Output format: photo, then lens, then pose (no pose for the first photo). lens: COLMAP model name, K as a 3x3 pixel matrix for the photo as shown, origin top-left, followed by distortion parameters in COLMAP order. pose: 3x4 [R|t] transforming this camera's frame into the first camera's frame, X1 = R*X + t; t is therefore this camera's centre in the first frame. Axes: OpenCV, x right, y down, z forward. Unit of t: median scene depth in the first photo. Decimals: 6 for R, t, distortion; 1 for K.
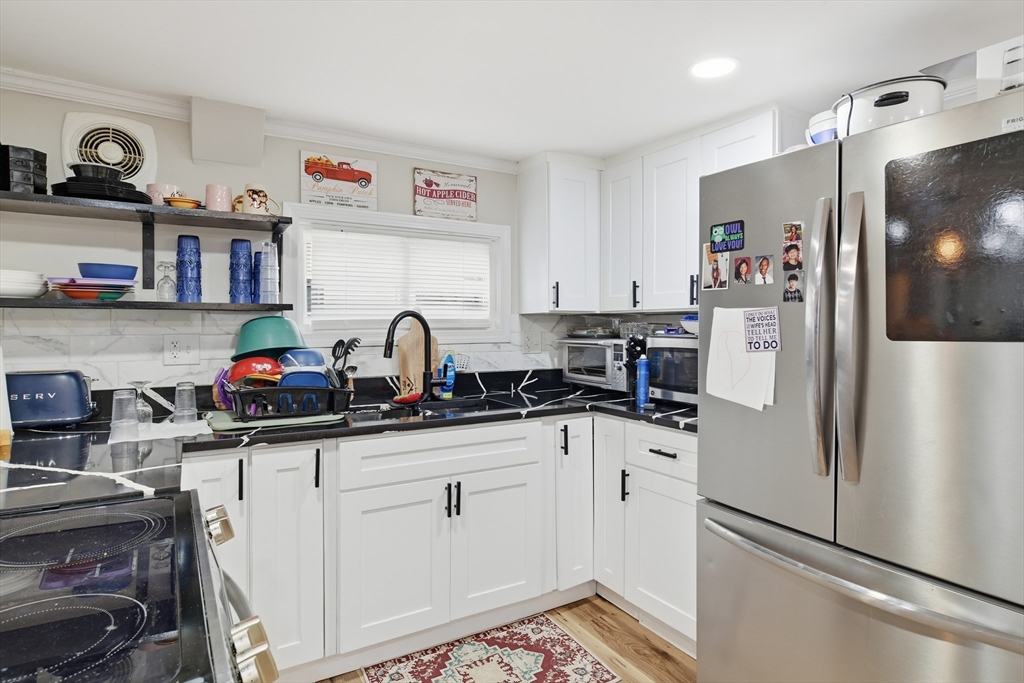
lens RADIAL K [[547.3, 0, 511.0], [0, 547.3, 330.8], [0, 0, 1]] dist [-0.014646, 0.003448]
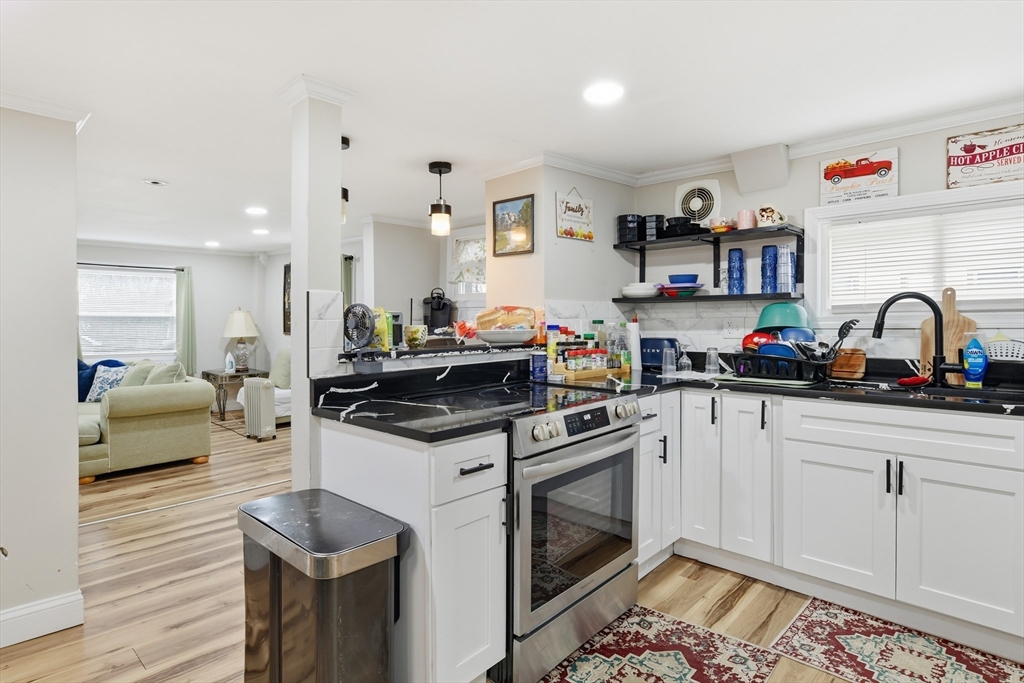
lens RADIAL K [[547.3, 0, 513.5], [0, 547.3, 334.8], [0, 0, 1]] dist [-0.014646, 0.003448]
pose [[0.262092, 0.019389, -0.964848, 0.631278], [-0.006993, 0.999810, 0.018192, 0.030034], [0.965017, 0.001979, 0.262178, 0.053798]]
